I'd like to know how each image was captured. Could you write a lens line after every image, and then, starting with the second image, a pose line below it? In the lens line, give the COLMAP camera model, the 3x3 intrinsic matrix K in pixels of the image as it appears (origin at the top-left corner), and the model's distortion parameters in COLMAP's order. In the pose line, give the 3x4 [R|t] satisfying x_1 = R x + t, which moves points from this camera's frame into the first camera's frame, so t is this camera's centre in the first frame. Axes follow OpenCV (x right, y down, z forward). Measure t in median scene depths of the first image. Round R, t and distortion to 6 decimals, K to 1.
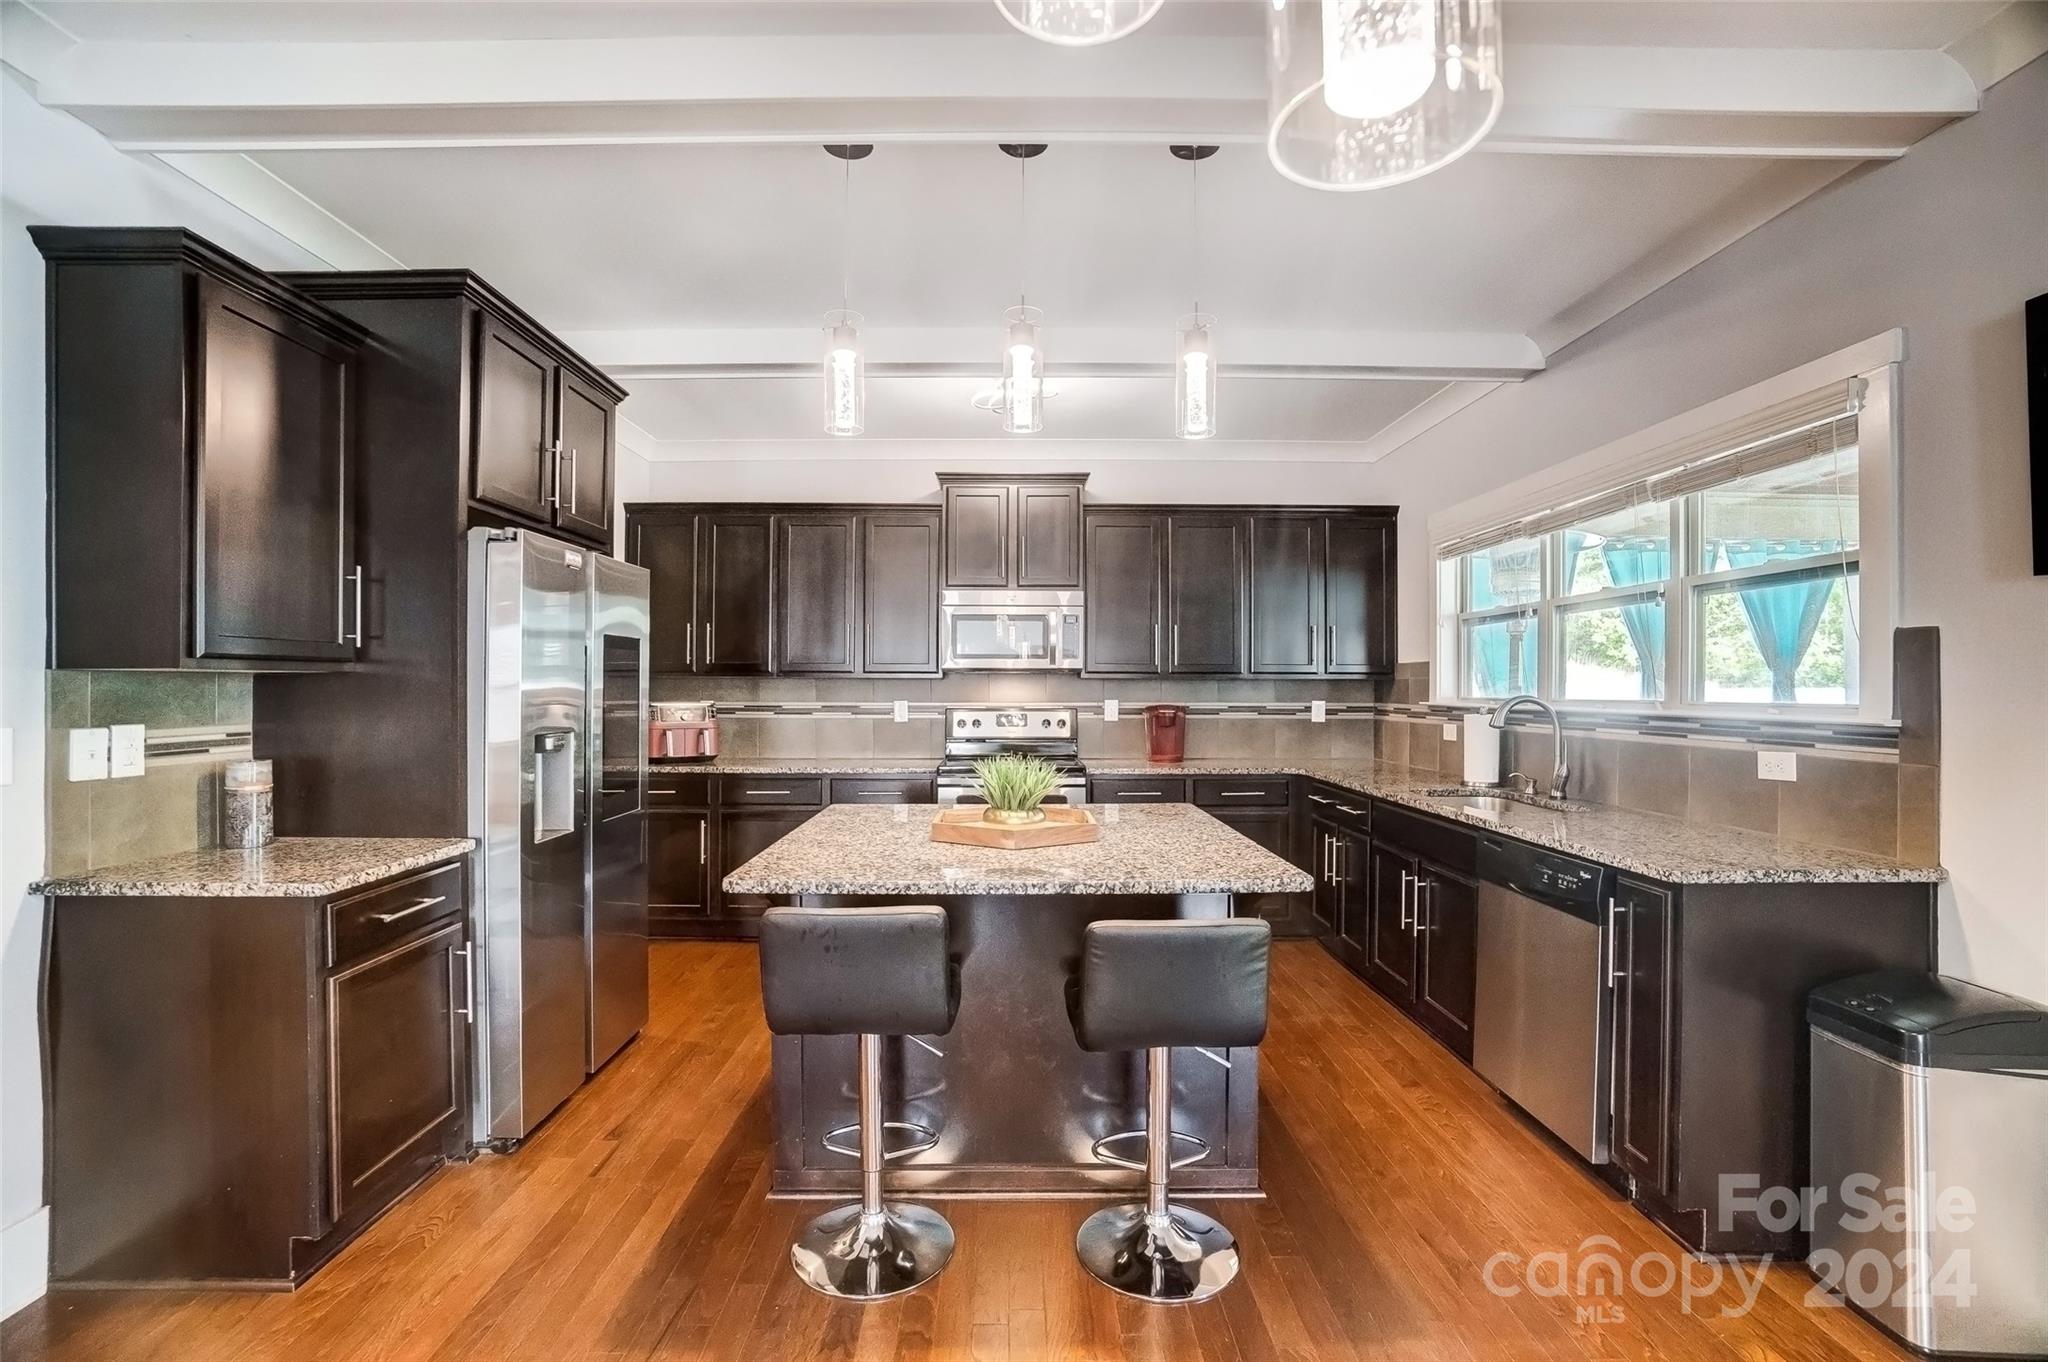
lens RADIAL K [[893.1, 0, 1024.0], [0, 893.1, 681.0], [0, 0, 1]] dist [-0.016044, 0.000930]
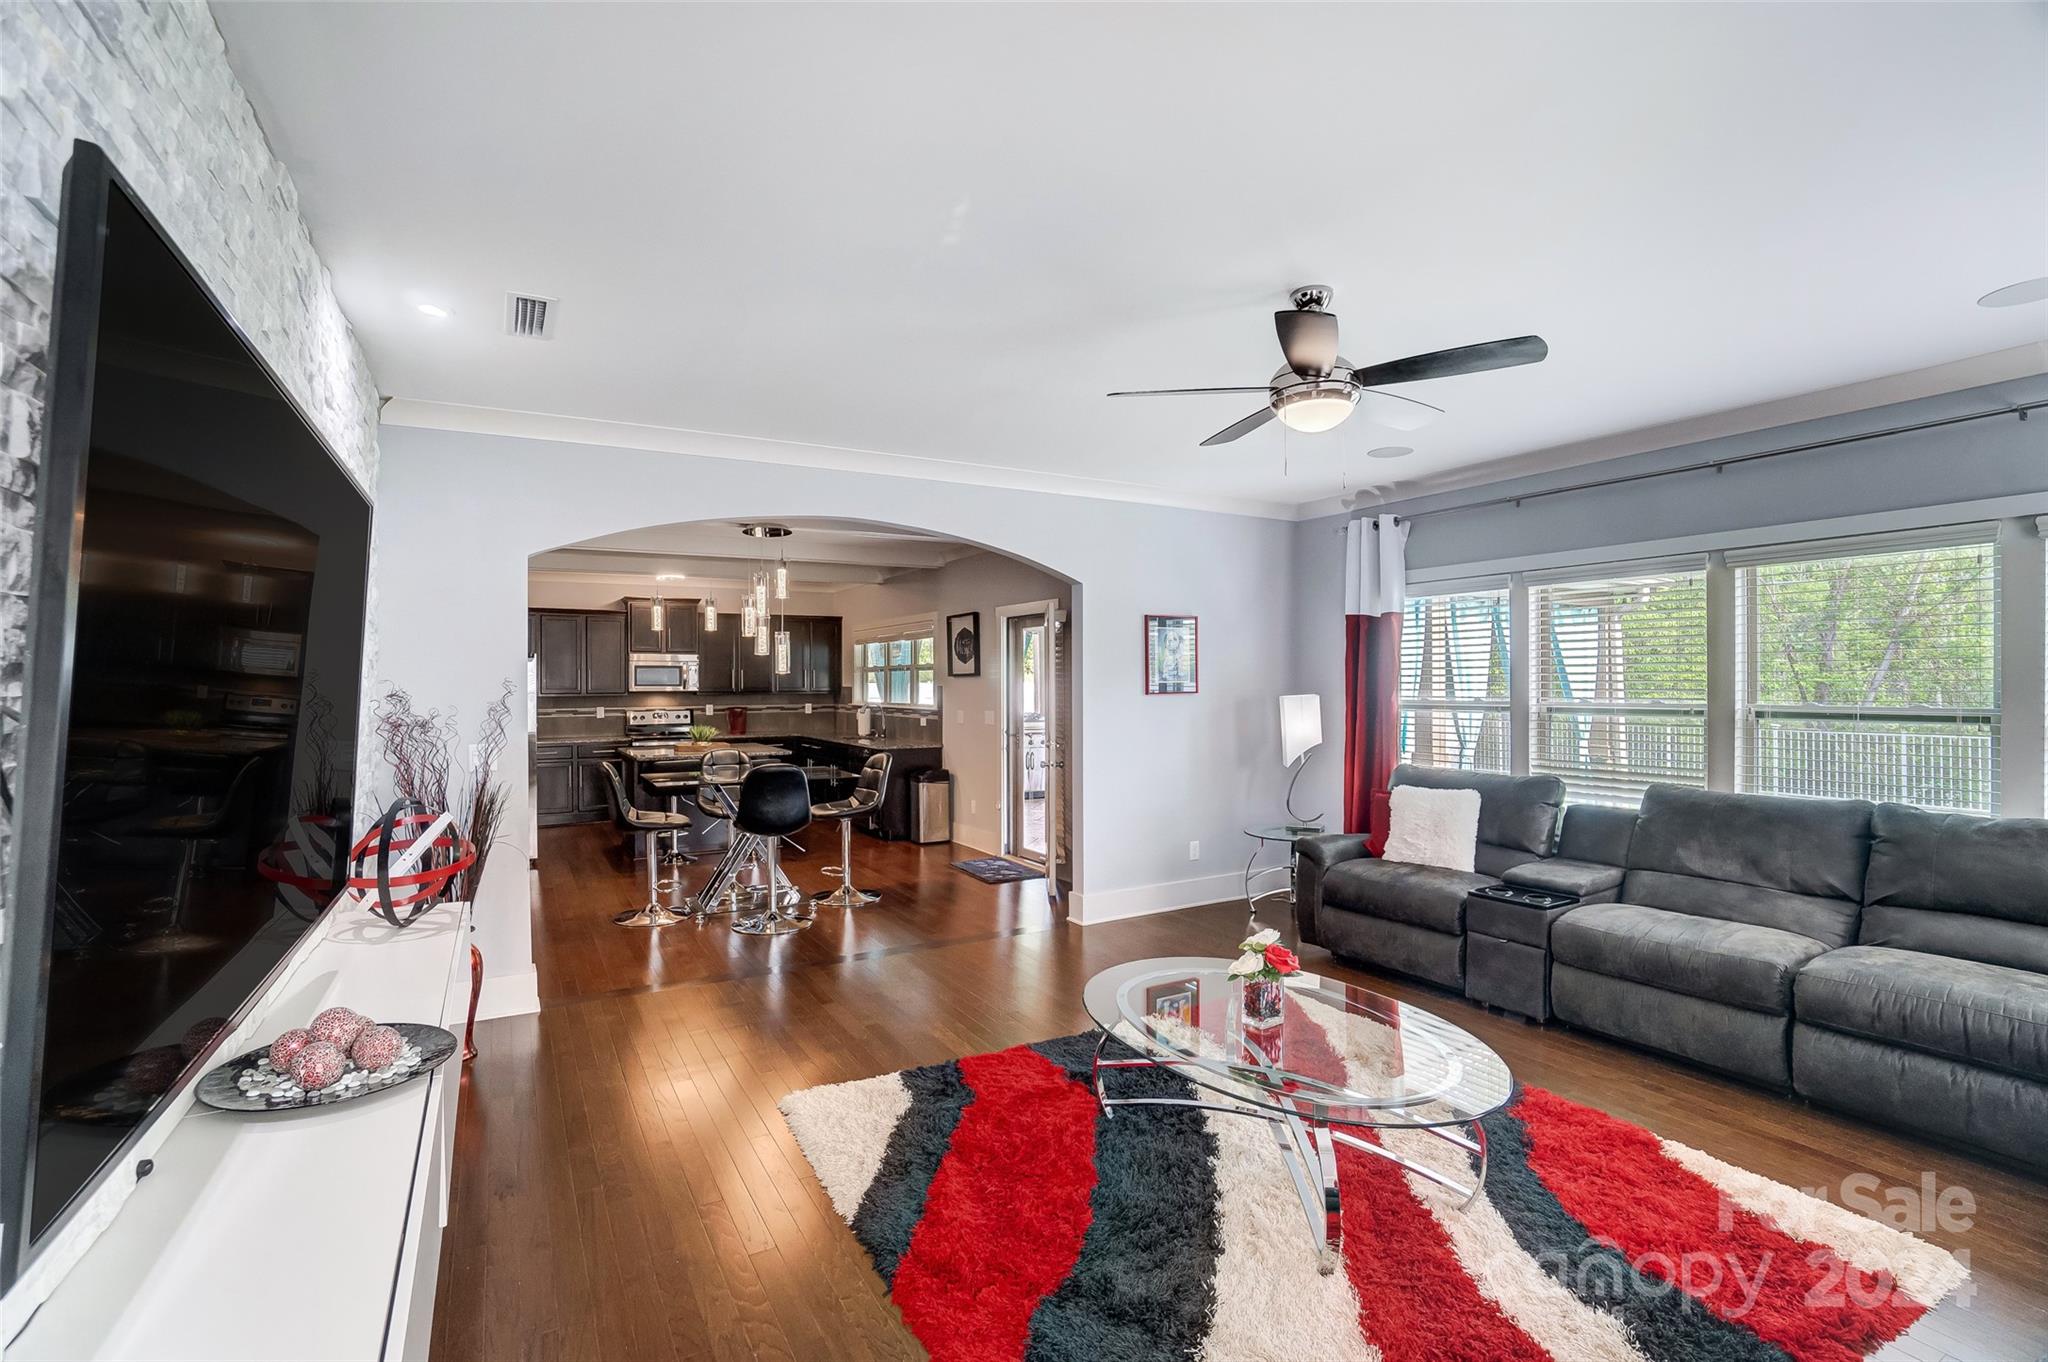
lens RADIAL K [[893.1, 0, 1024.0], [0, 893.1, 681.0], [0, 0, 1]] dist [-0.016044, 0.000930]
pose [[0.869213, -0.003961, 0.494422, -0.387077], [0.004257, 0.999991, 0.000527, -0.043532], [-0.494420, 0.001647, 0.869222, -1.552449]]
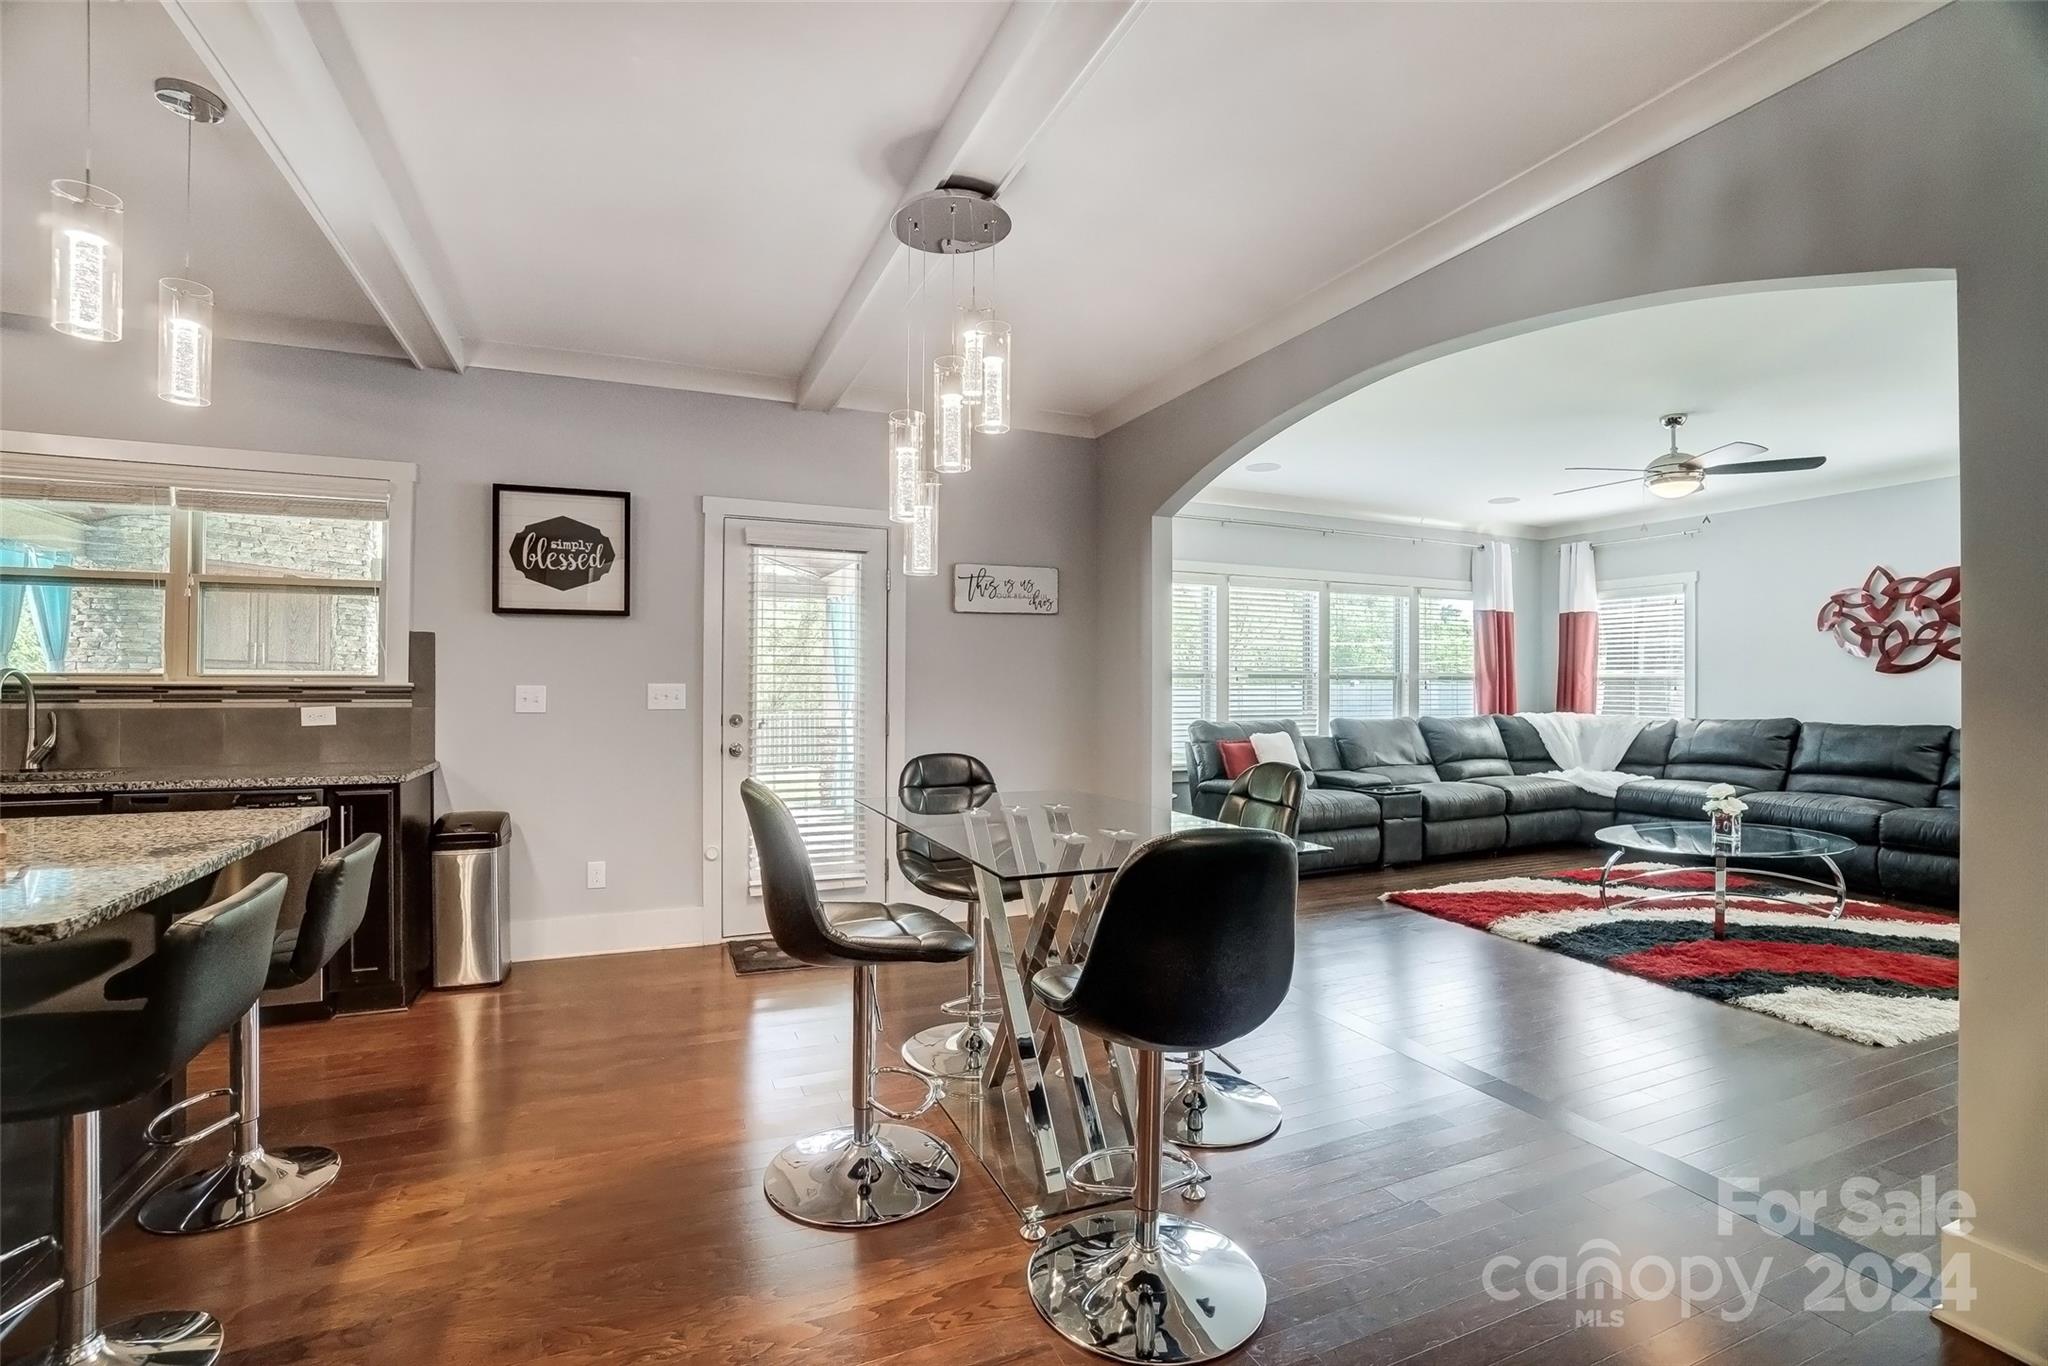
lens RADIAL K [[893.1, 0, 1024.0], [0, 893.1, 683.0], [0, 0, 1]] dist [-0.016044, 0.000930]
pose [[-0.378868, 0.000093, 0.925451, -0.672191], [-0.013058, 0.999900, -0.005446, 0.023527], [-0.925359, -0.014148, -0.378829, 0.324732]]
